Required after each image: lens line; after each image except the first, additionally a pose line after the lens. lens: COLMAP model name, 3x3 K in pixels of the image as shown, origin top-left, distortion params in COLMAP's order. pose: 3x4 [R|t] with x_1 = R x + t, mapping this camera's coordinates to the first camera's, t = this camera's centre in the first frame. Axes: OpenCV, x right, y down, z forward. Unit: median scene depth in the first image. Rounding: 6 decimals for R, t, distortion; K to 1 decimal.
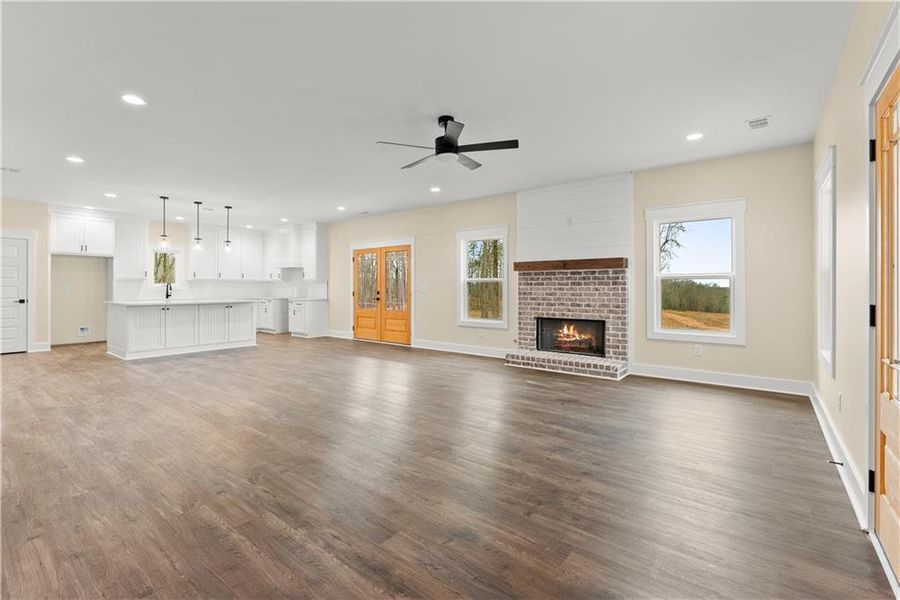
lens RADIAL K [[391.1, 0, 452.6], [0, 391.1, 292.1], [0, 0, 1]] dist [-0.002786, -0.000868]
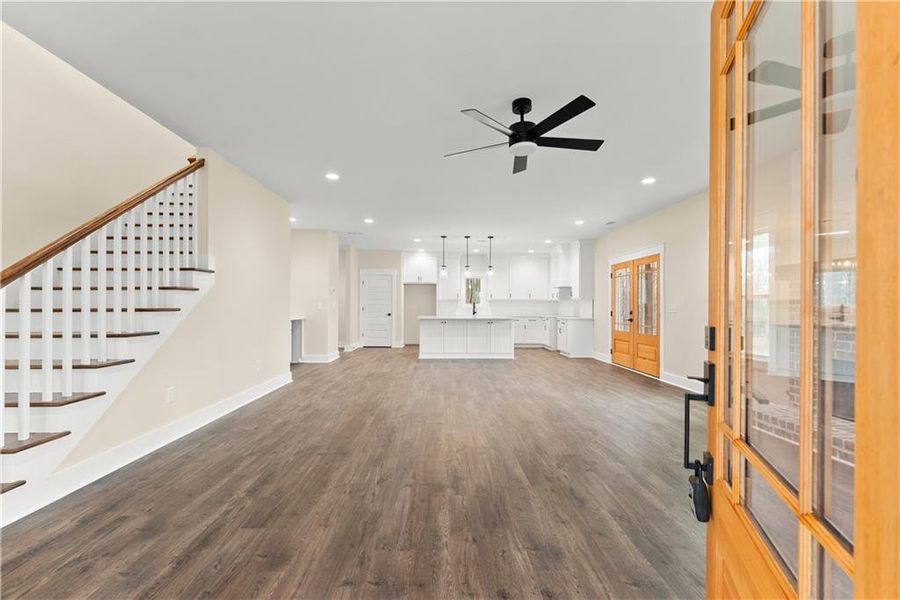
lens RADIAL K [[391.1, 0, 451.9], [0, 391.1, 306.4], [0, 0, 1]] dist [-0.002786, -0.000868]
pose [[0.647233, 0.002608, -0.762288, 0.298134], [-0.013576, 0.999875, -0.008107, 0.000094], [0.762172, 0.015596, 0.647187, 0.199958]]
